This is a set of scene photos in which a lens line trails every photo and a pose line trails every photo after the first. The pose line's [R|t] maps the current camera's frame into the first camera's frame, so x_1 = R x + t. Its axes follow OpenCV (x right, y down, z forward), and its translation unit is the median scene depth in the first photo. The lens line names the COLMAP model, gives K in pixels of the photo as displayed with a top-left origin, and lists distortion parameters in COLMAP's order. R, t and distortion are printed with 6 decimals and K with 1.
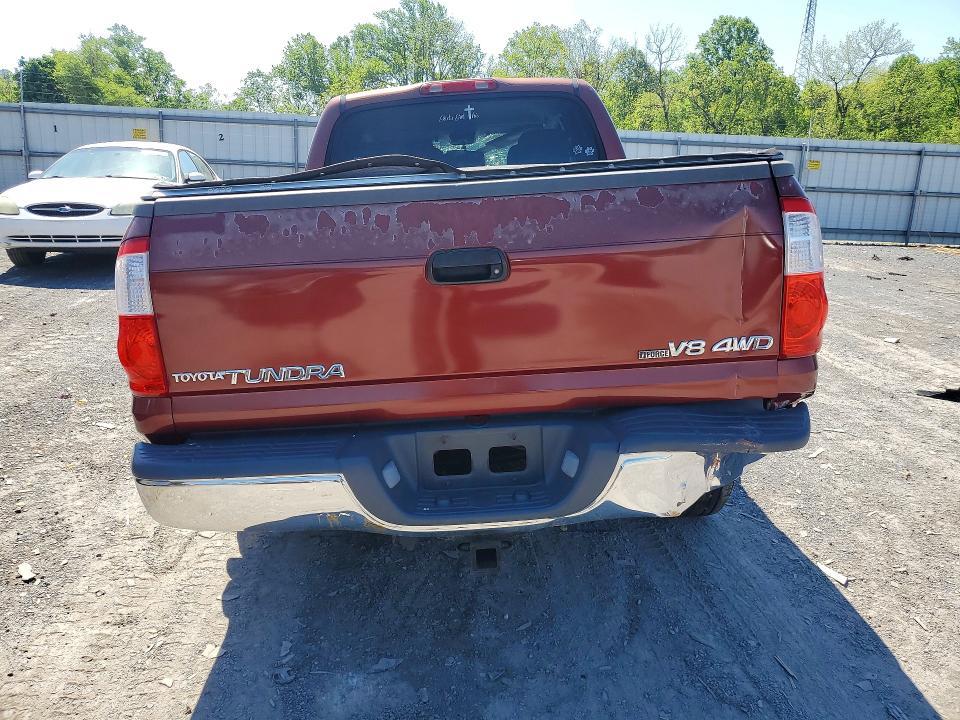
lens RADIAL K [[825.8, 0, 490.5], [0, 825.8, 360.3], [0, 0, 1]] dist [-0.007098, -0.007057]
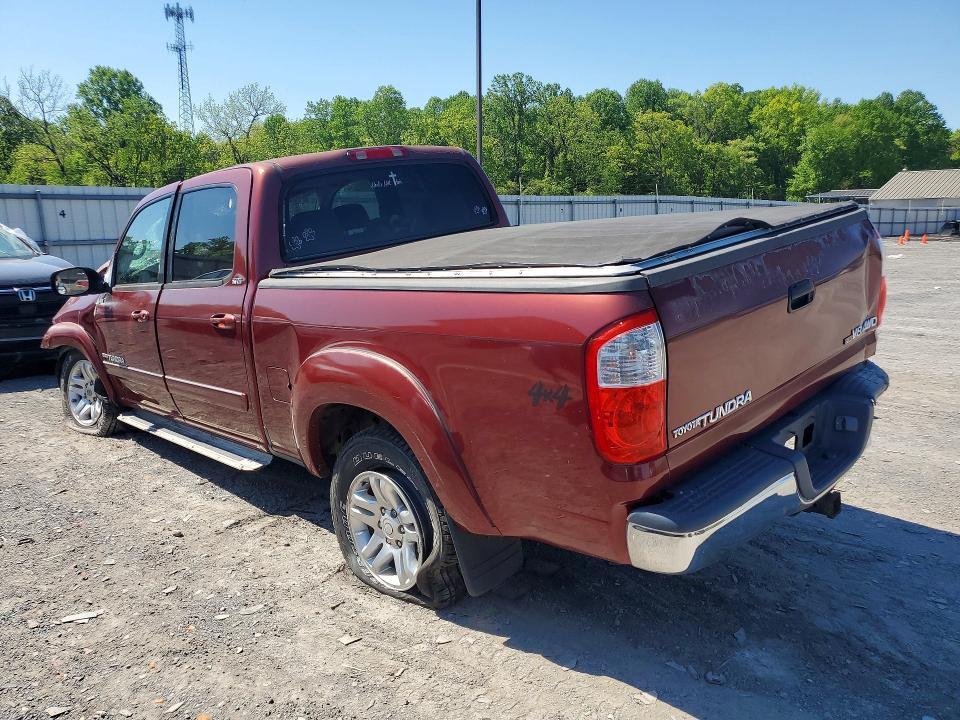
lens RADIAL K [[825.8, 0, 490.5], [0, 825.8, 360.3], [0, 0, 1]] dist [-0.007098, -0.007057]
pose [[0.670972, -0.169487, 0.721852, -0.174442], [0.209041, 0.977275, 0.035152, -0.021530], [-0.711406, 0.127311, 0.691154, 0.055473]]
